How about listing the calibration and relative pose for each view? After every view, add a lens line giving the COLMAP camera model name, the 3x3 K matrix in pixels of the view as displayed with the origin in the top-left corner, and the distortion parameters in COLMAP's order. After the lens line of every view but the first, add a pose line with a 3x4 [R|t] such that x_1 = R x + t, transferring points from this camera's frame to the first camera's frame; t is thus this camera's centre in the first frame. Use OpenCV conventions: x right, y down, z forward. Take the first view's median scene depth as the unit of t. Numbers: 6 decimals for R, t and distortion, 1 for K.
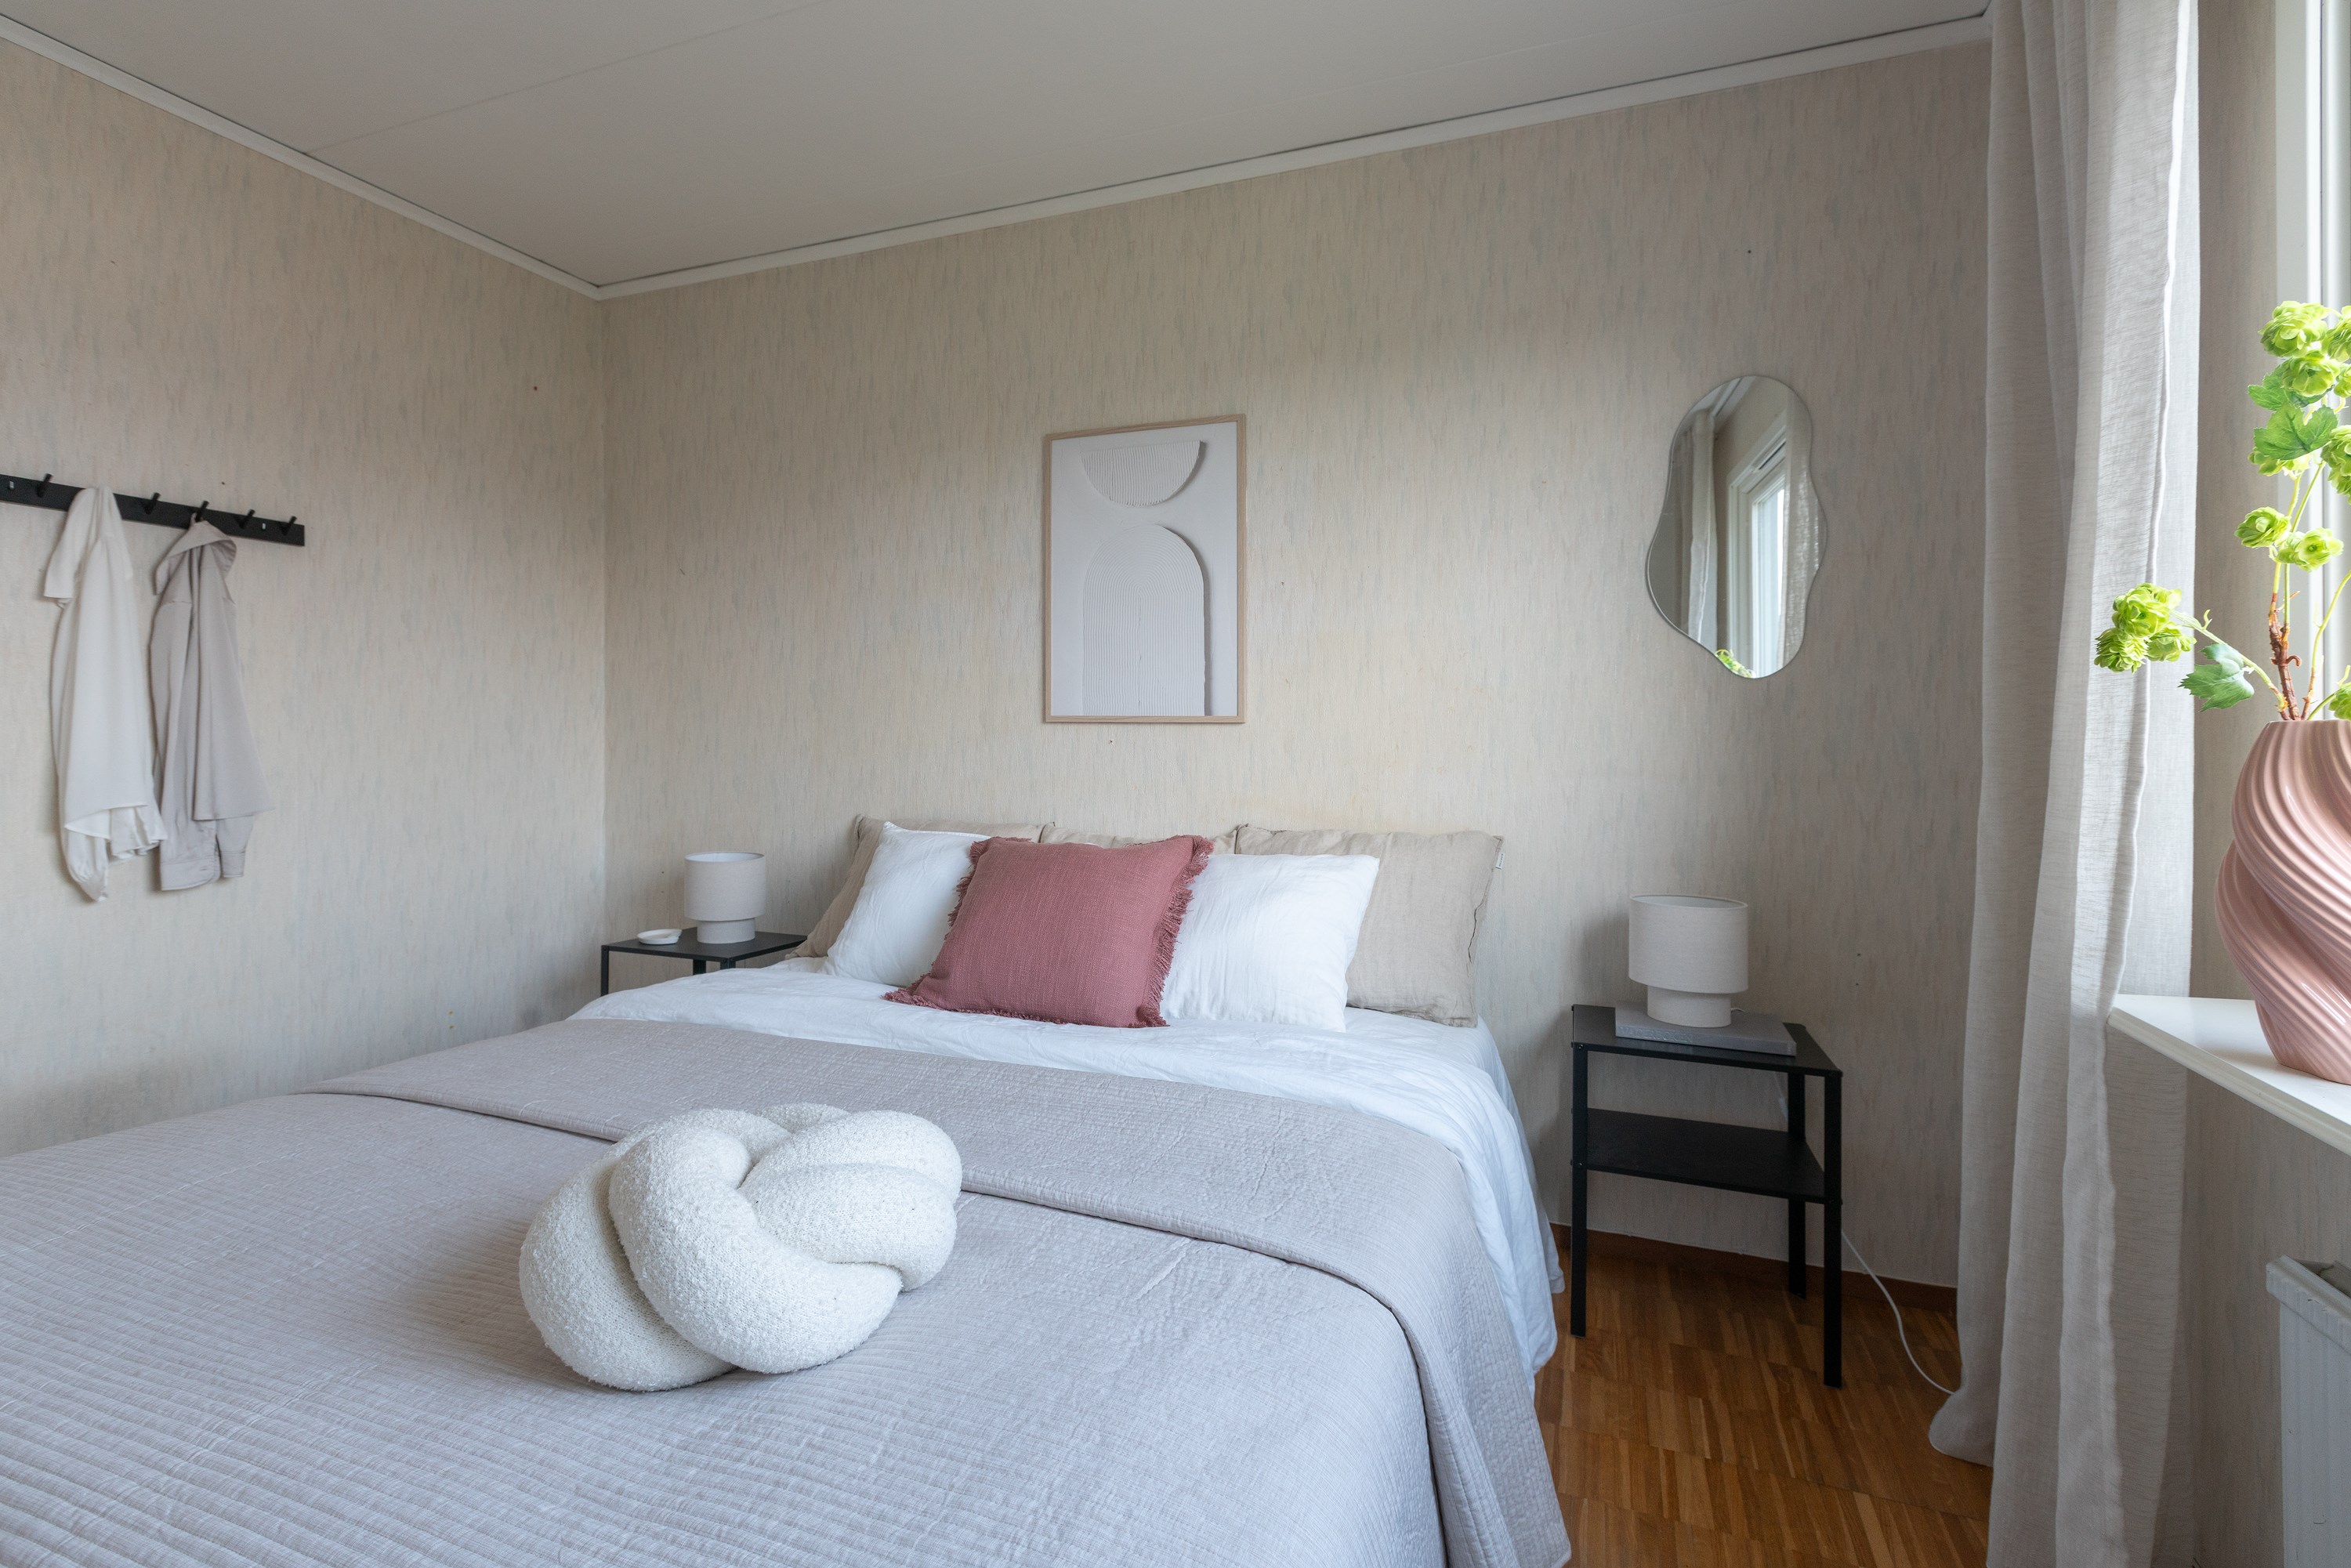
lens RADIAL K [[1071.9, 0, 1193.8], [0, 1071.9, 748.3], [0, 0, 1]] dist [-0.002911, -0.000759]
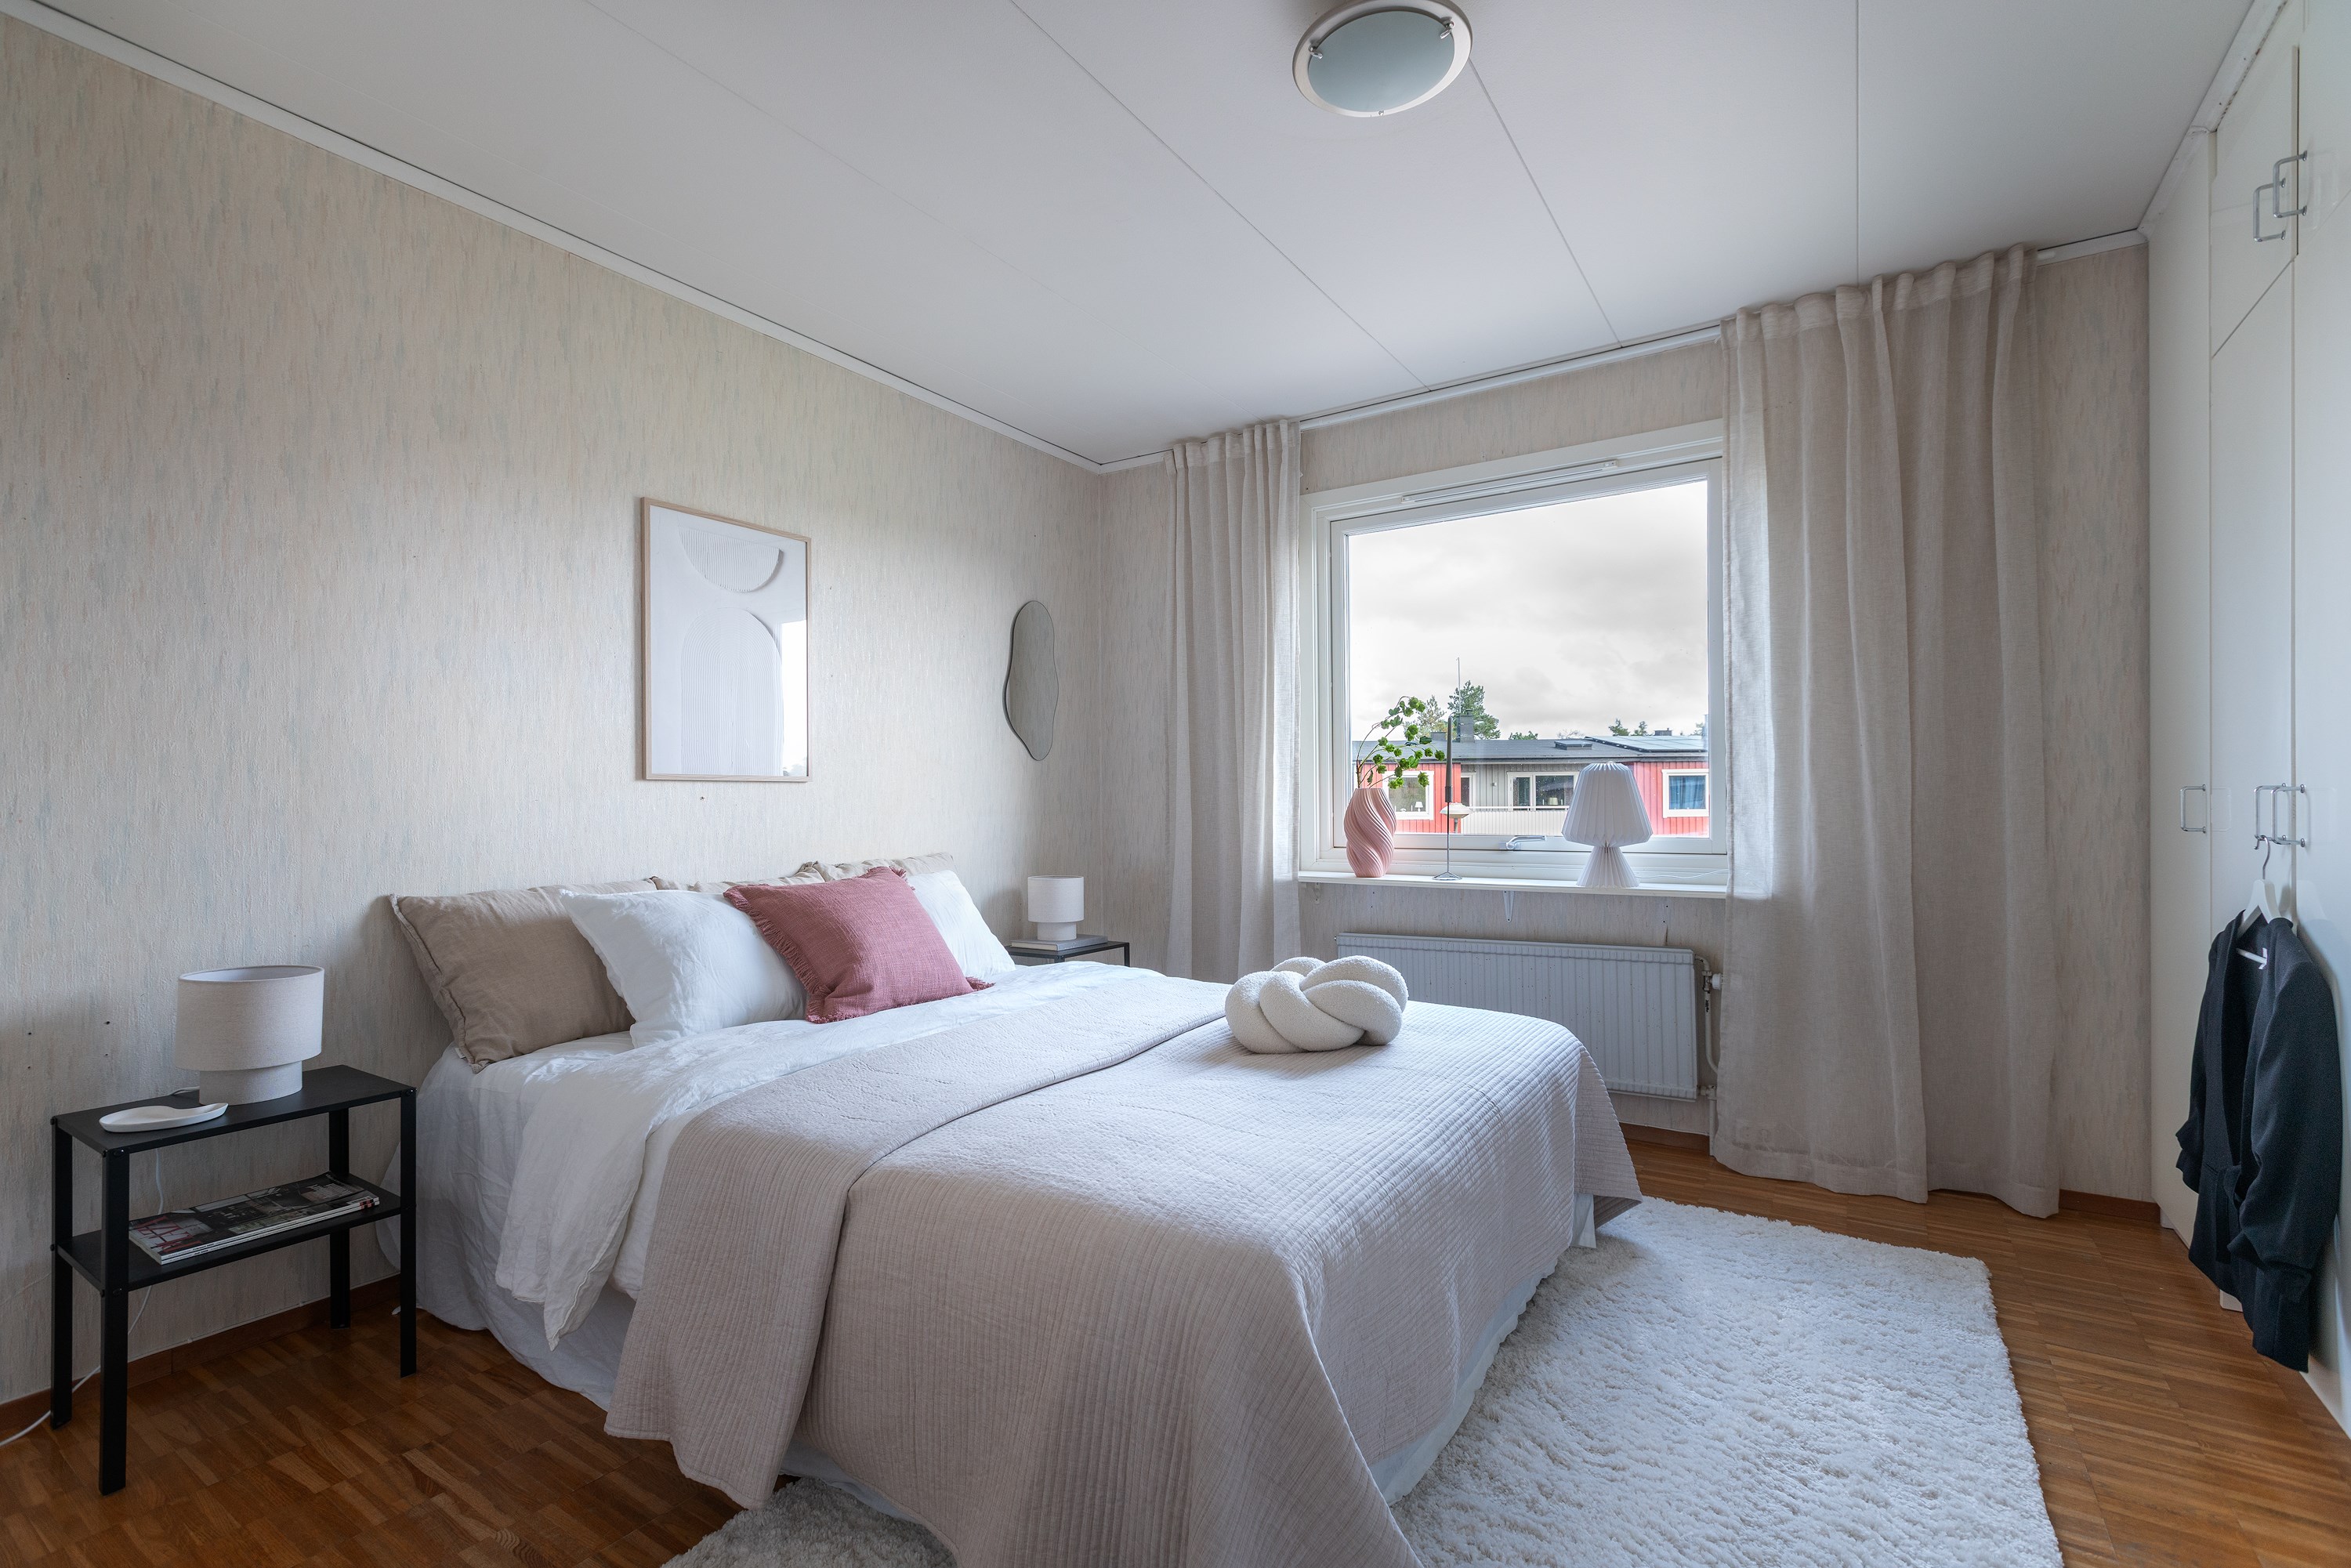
lens RADIAL K [[1071.9, 0, 1172.7], [0, 1071.9, 783.7], [0, 0, 1]] dist [-0.002911, -0.000759]
pose [[0.201807, 0.002145, 0.979423, -1.078605], [0.005474, 0.999980, -0.003318, -0.015125], [-0.979410, 0.006031, 0.201791, 0.319491]]
